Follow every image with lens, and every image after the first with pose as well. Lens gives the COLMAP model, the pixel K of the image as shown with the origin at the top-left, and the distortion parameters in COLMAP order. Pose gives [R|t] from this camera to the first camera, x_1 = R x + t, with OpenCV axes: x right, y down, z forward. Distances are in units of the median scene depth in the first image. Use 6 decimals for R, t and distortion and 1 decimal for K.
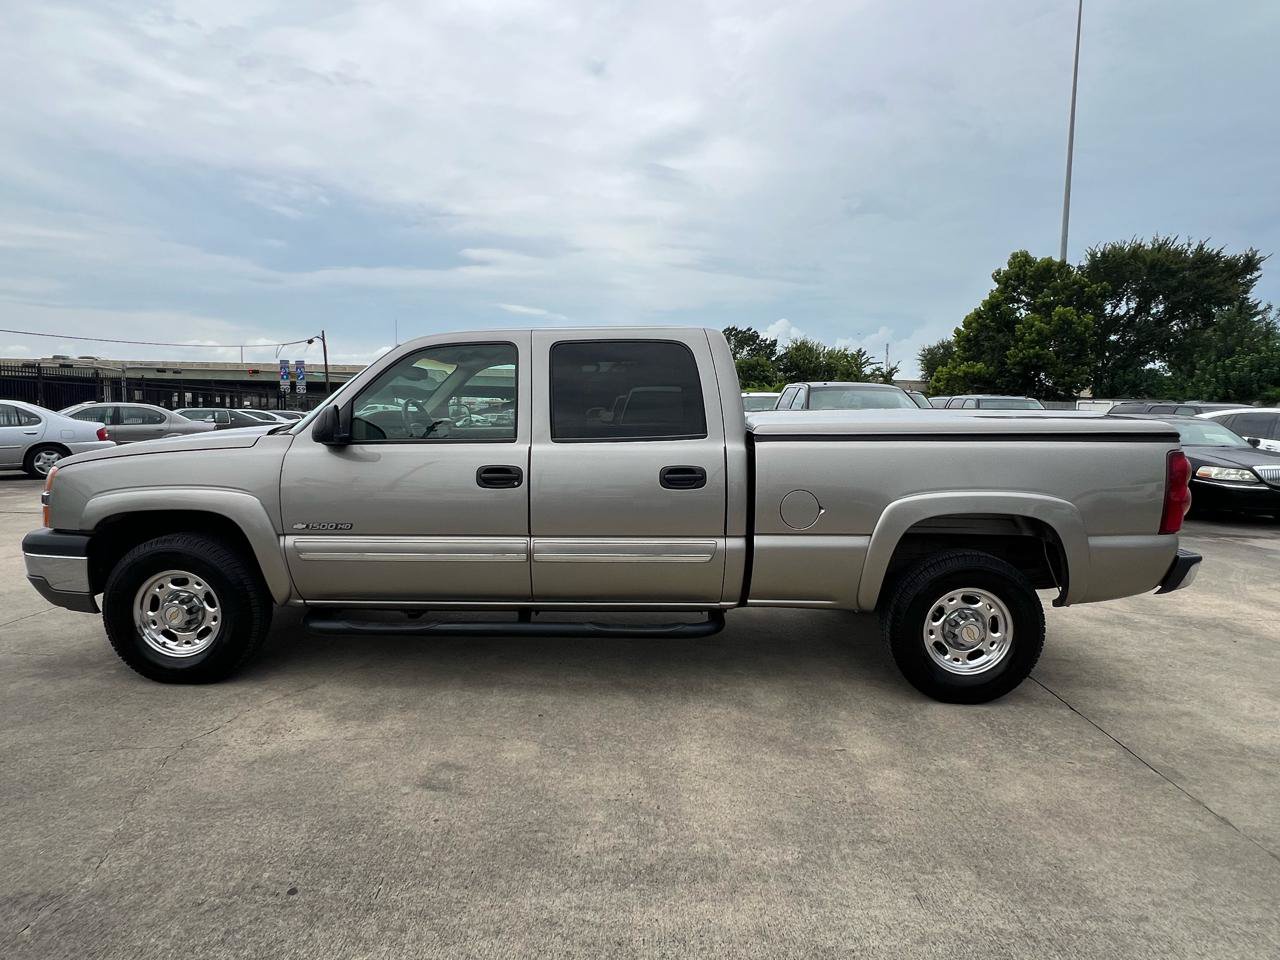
lens RADIAL K [[650.3, 0, 640.0], [0, 650.3, 480.0], [0, 0, 1]] dist [-0.002951, -0.001287]
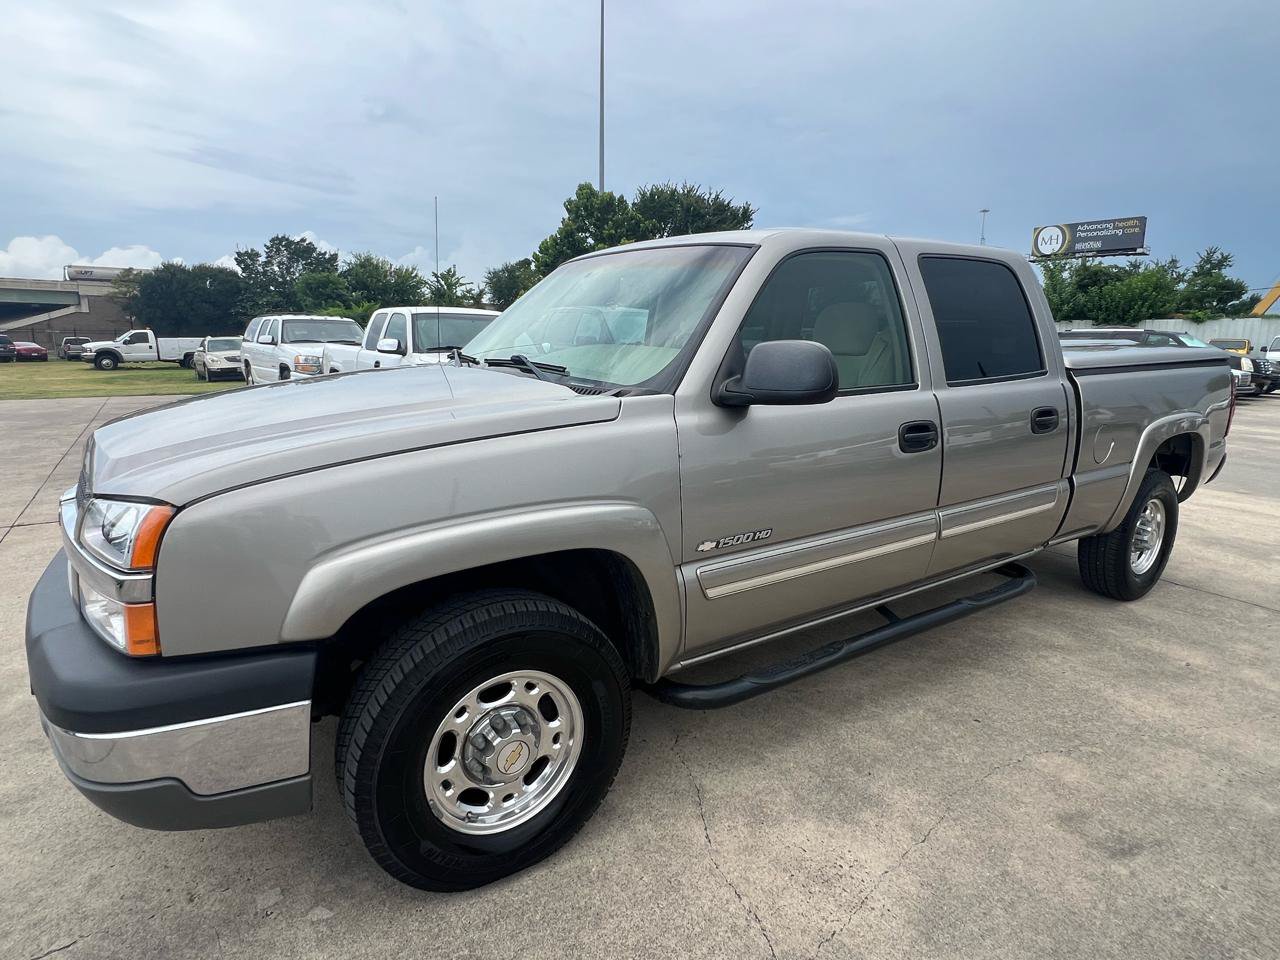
lens RADIAL K [[663.9, 0, 626.1], [0, 663.9, 476.7], [0, 0, 1]] dist [-0.001472, 0.000388]
pose [[0.841319, -0.114004, 0.528380, -0.909195], [0.057046, 0.990774, 0.122937, -0.072253], [-0.537520, -0.073287, 0.840060, 0.535637]]
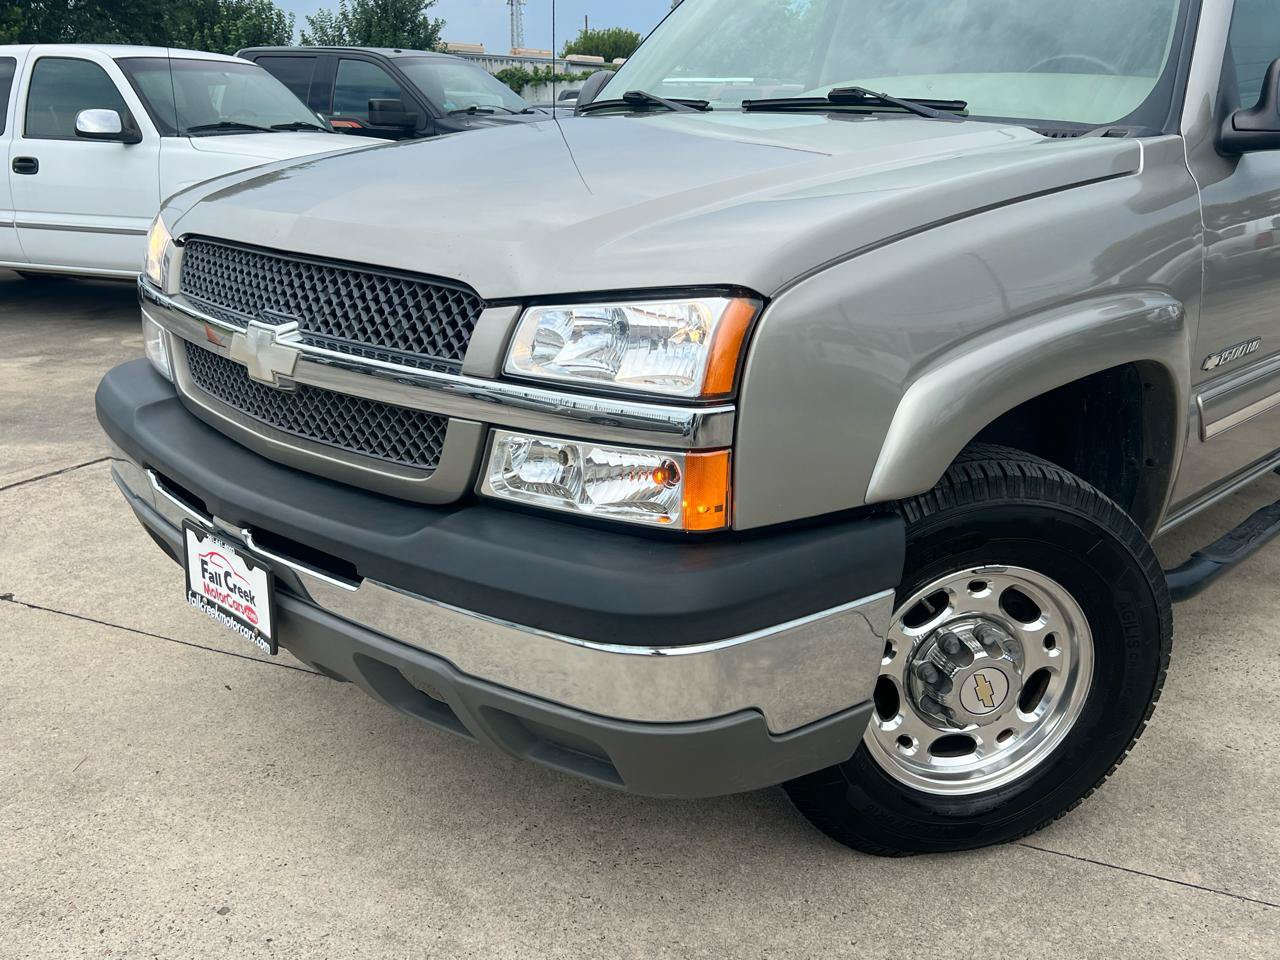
lens RADIAL K [[1122.3, 0, 640.0], [0, 1122.3, 480.0], [0, 0, 1]] dist [0.020302, -0.011813]
pose [[0.731496, -0.229164, 0.642182, -1.266557], [0.086319, 0.965375, 0.246172, -0.064384], [-0.676360, -0.124642, 0.725949, 0.722890]]
